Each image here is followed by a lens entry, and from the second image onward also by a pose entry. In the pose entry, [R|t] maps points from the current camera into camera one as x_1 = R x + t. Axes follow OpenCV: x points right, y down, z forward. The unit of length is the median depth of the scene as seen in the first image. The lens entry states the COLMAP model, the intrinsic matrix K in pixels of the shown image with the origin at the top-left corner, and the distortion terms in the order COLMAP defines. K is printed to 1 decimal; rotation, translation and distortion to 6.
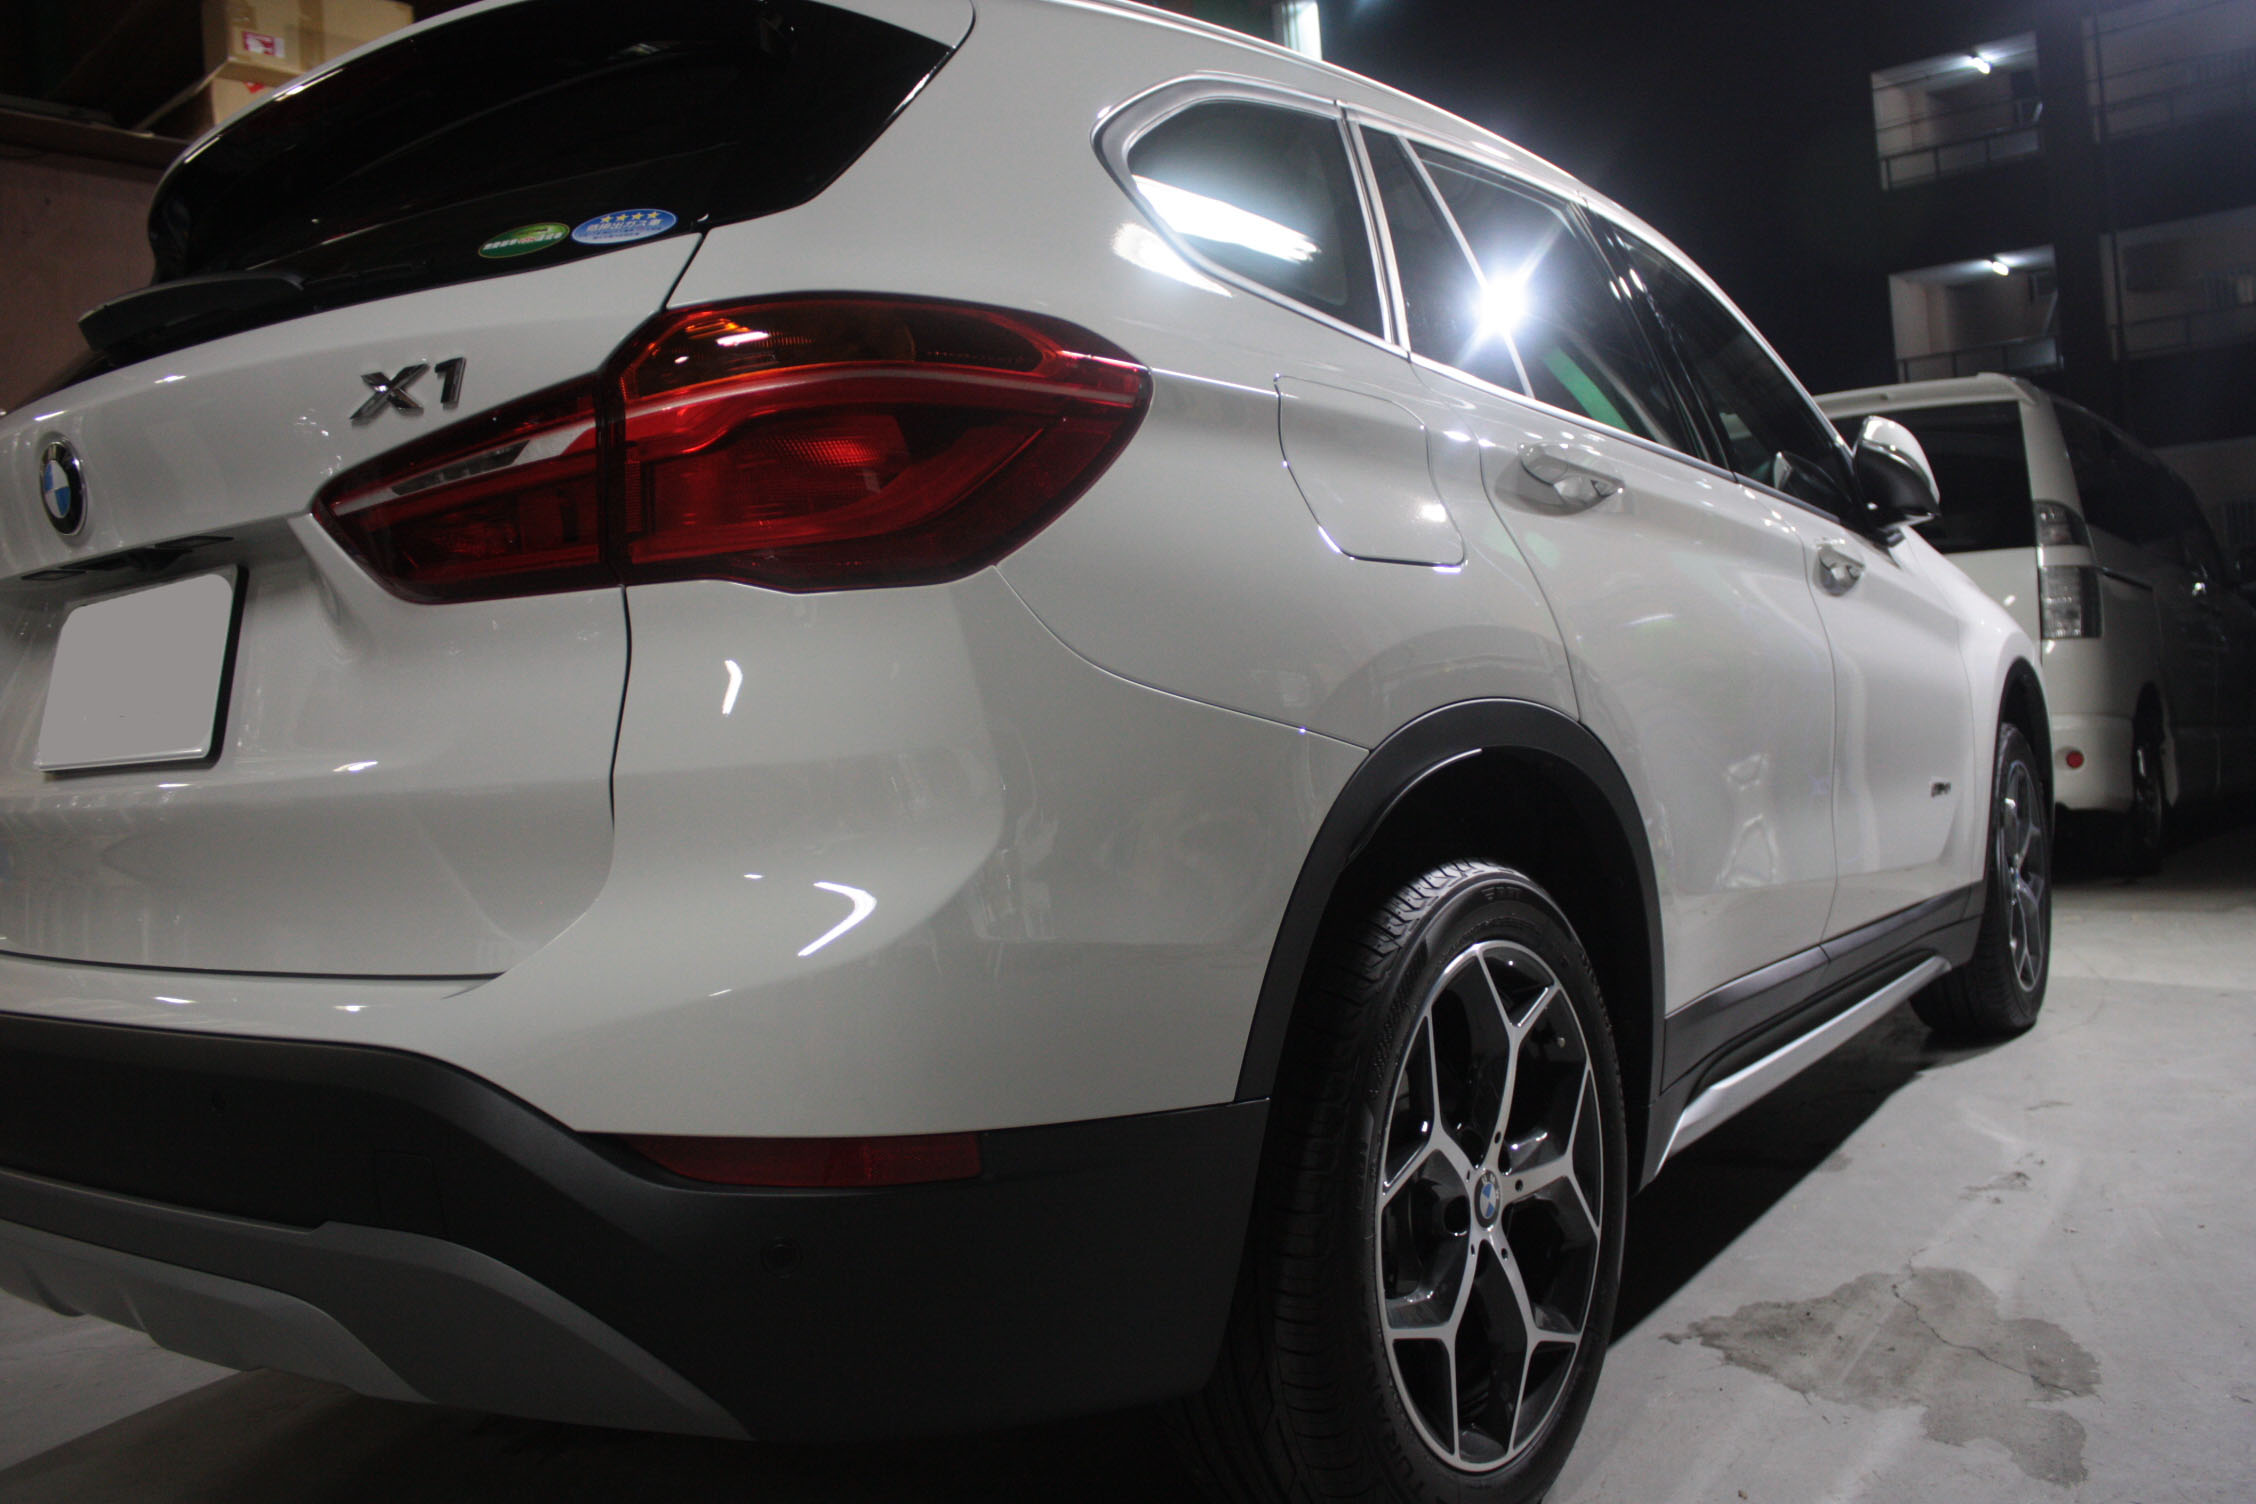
lens RADIAL K [[1876.4, 0, 1139.8], [0, 1876.4, 717.4], [0, 0, 1]] dist [-0.153359, 0.129714]
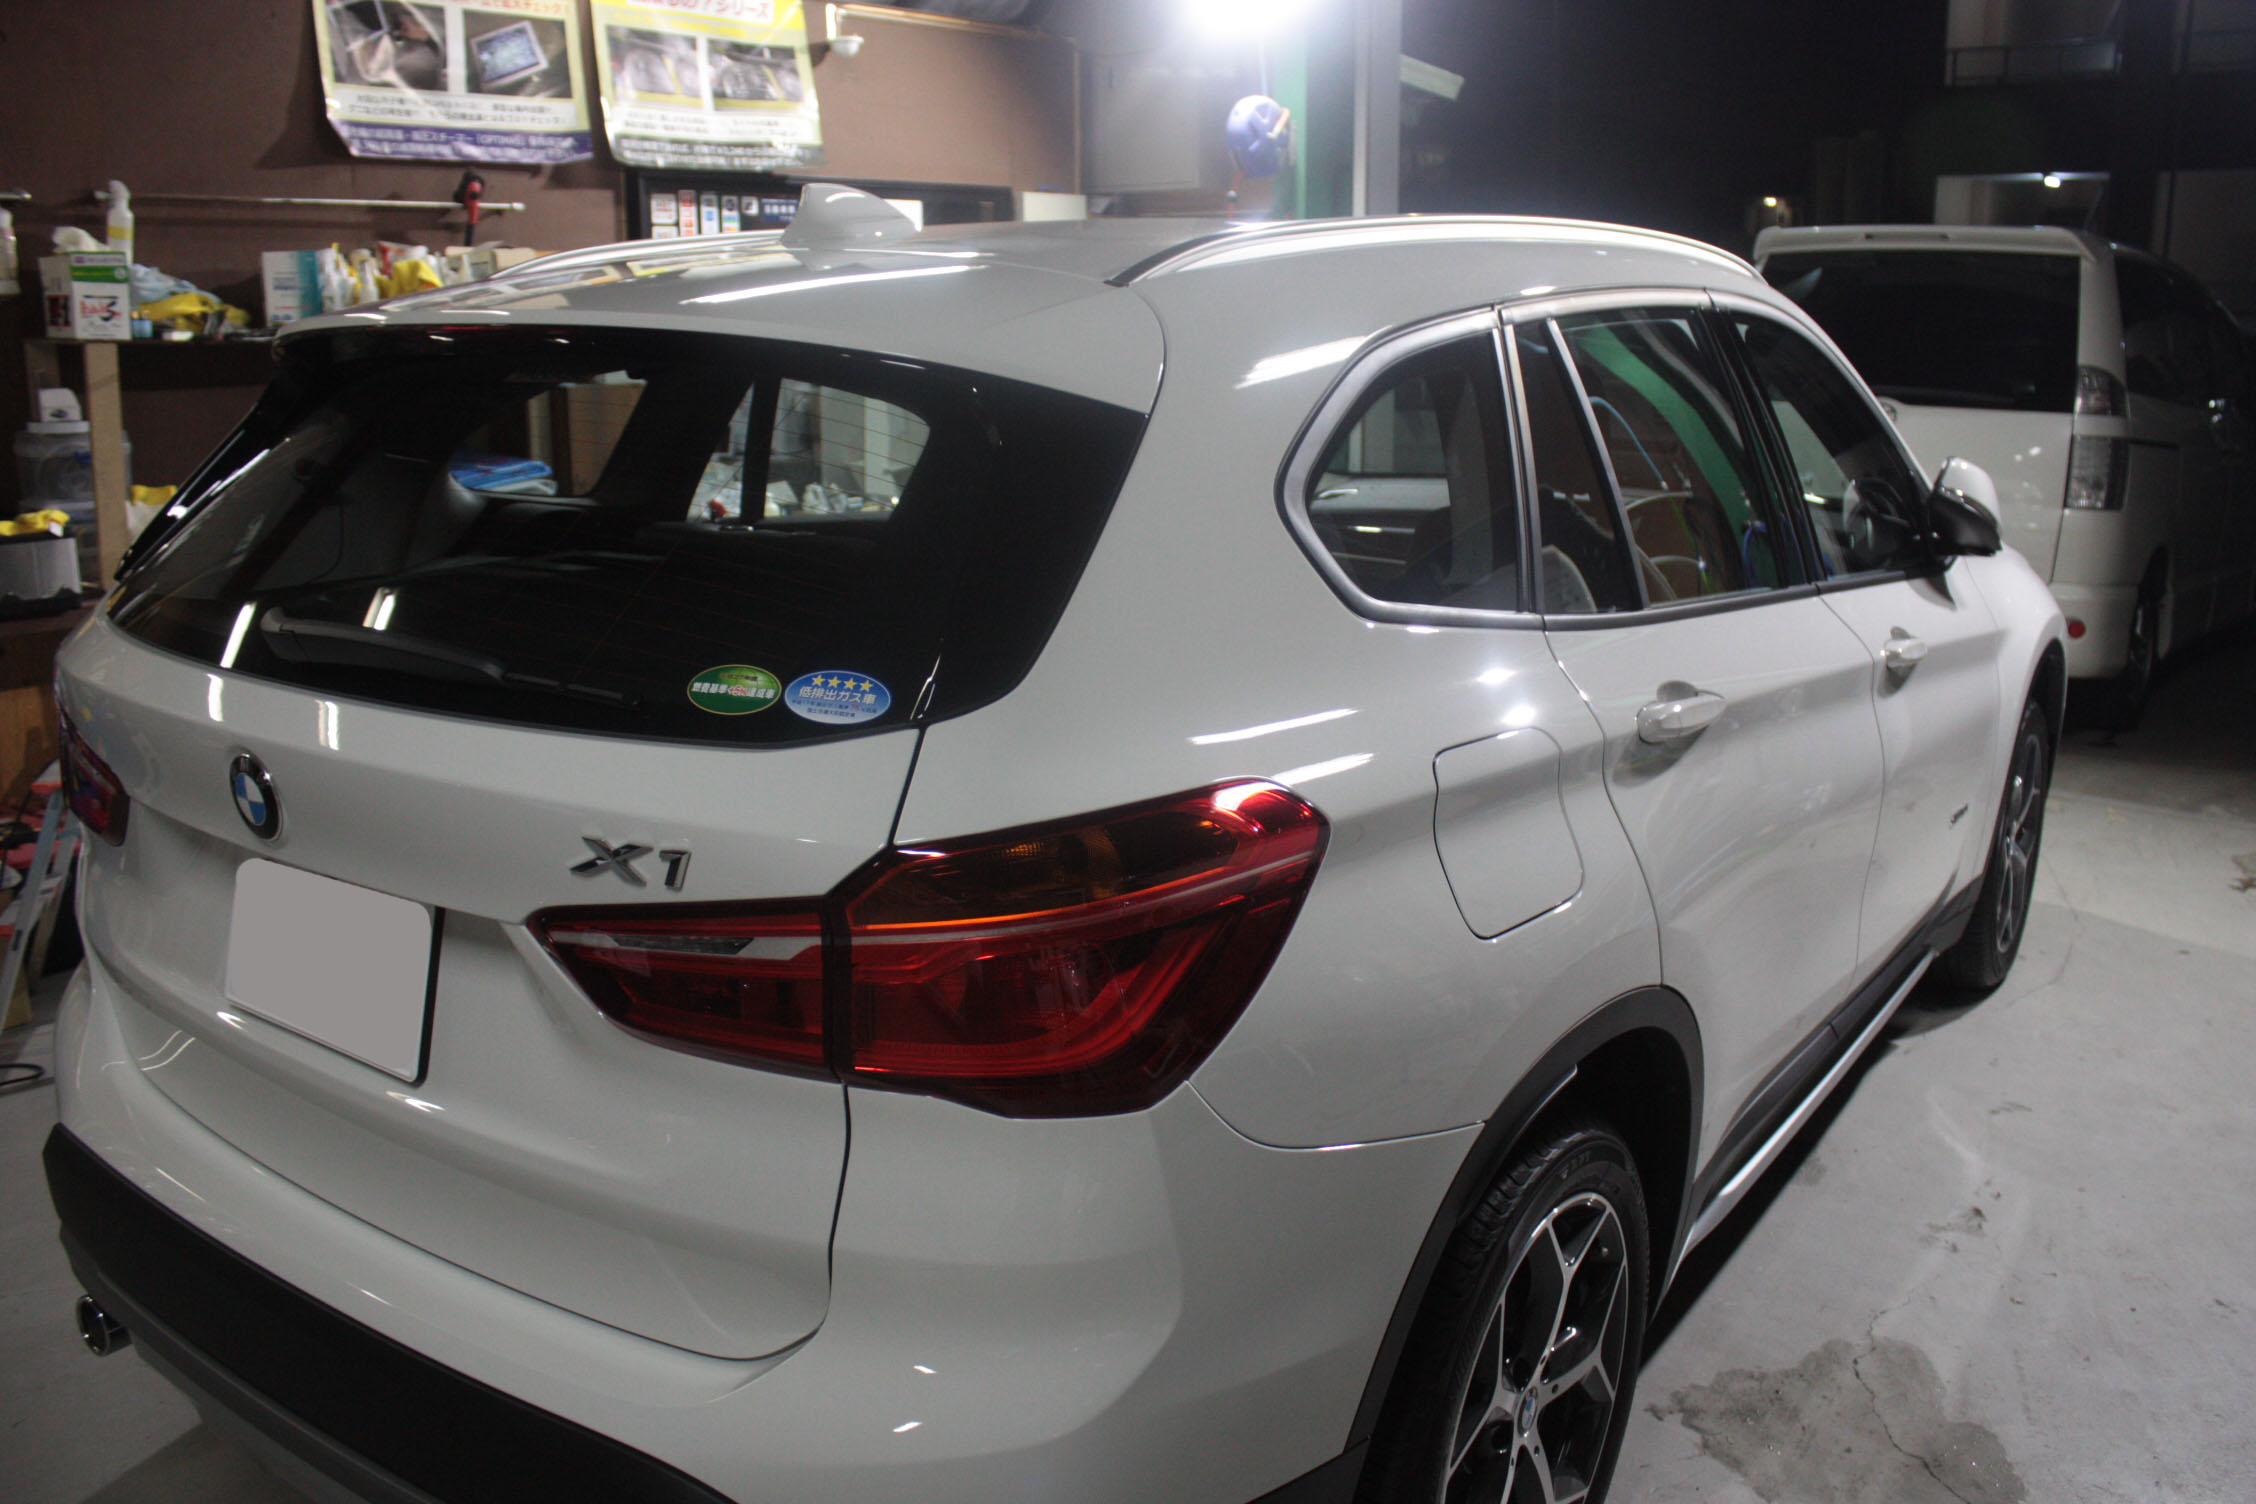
lens RADIAL K [[1876.4, 0, 1139.8], [0, 1876.4, 717.4], [0, 0, 1]] dist [-0.153359, 0.129714]
pose [[0.997373, 0.068701, 0.022950, -0.084655], [-0.072010, 0.974648, 0.211837, -0.301429], [-0.007815, -0.212933, 0.977036, -0.008275]]
